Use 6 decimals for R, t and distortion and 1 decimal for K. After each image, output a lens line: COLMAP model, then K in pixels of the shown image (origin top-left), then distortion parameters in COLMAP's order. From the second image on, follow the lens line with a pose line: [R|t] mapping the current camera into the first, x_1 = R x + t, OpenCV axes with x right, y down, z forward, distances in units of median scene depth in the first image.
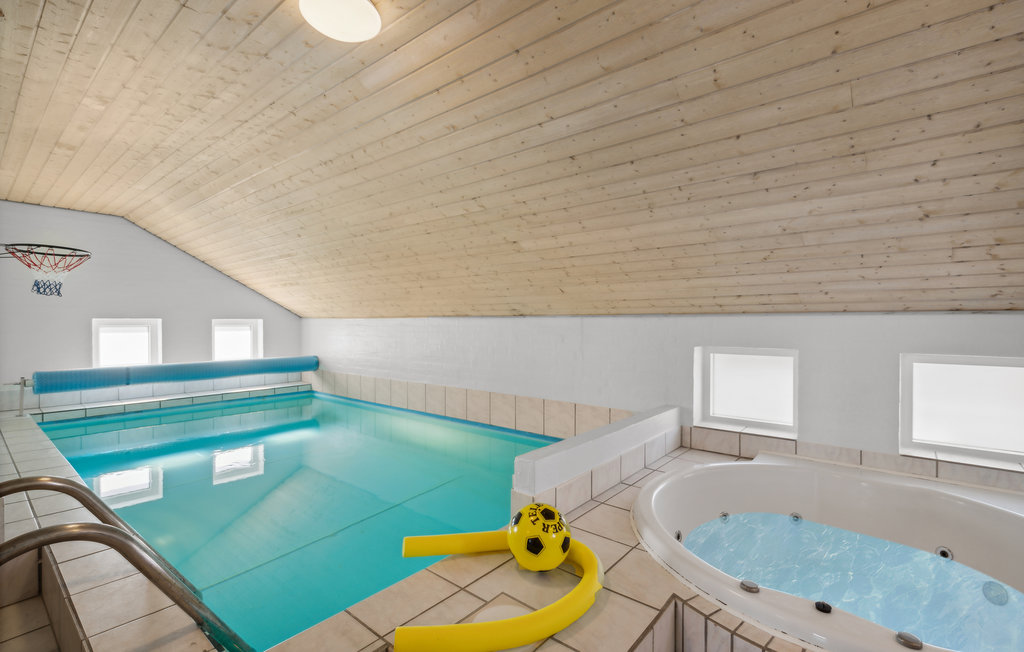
lens RADIAL K [[467.5, 0, 512.4], [0, 467.5, 326.6], [0, 0, 1]] dist [0.004174, 0.000455]
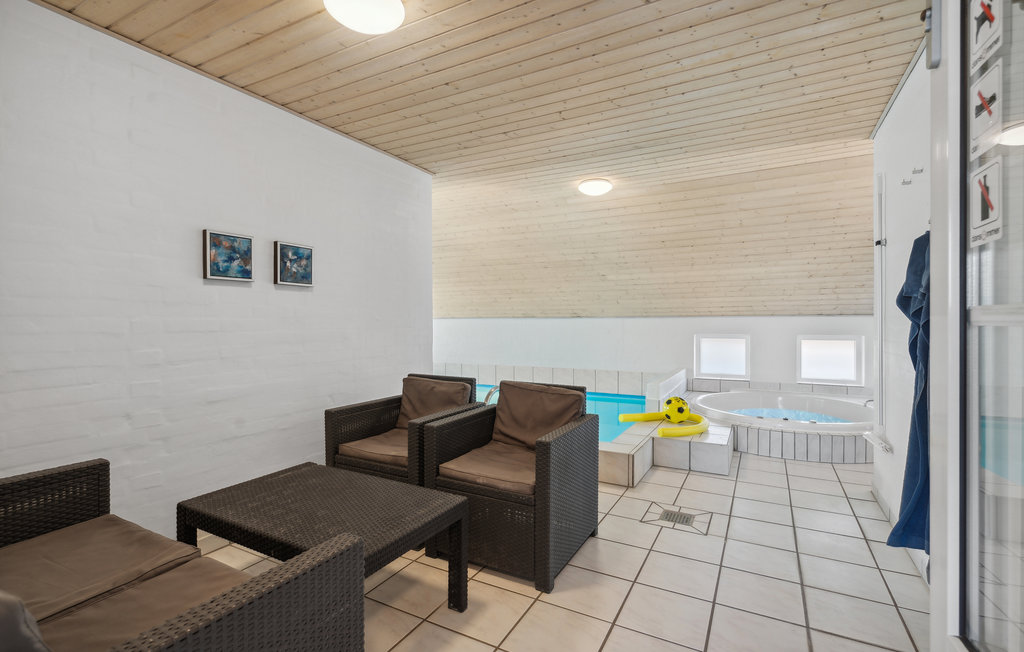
lens RADIAL K [[467.5, 0, 511.5], [0, 467.5, 322.6], [0, 0, 1]] dist [0.004174, 0.000455]
pose [[0.980234, -0.003003, 0.197817, -0.871837], [0.004790, 0.999952, -0.008555, 0.012646], [-0.197782, 0.009334, 0.980202, -0.831372]]
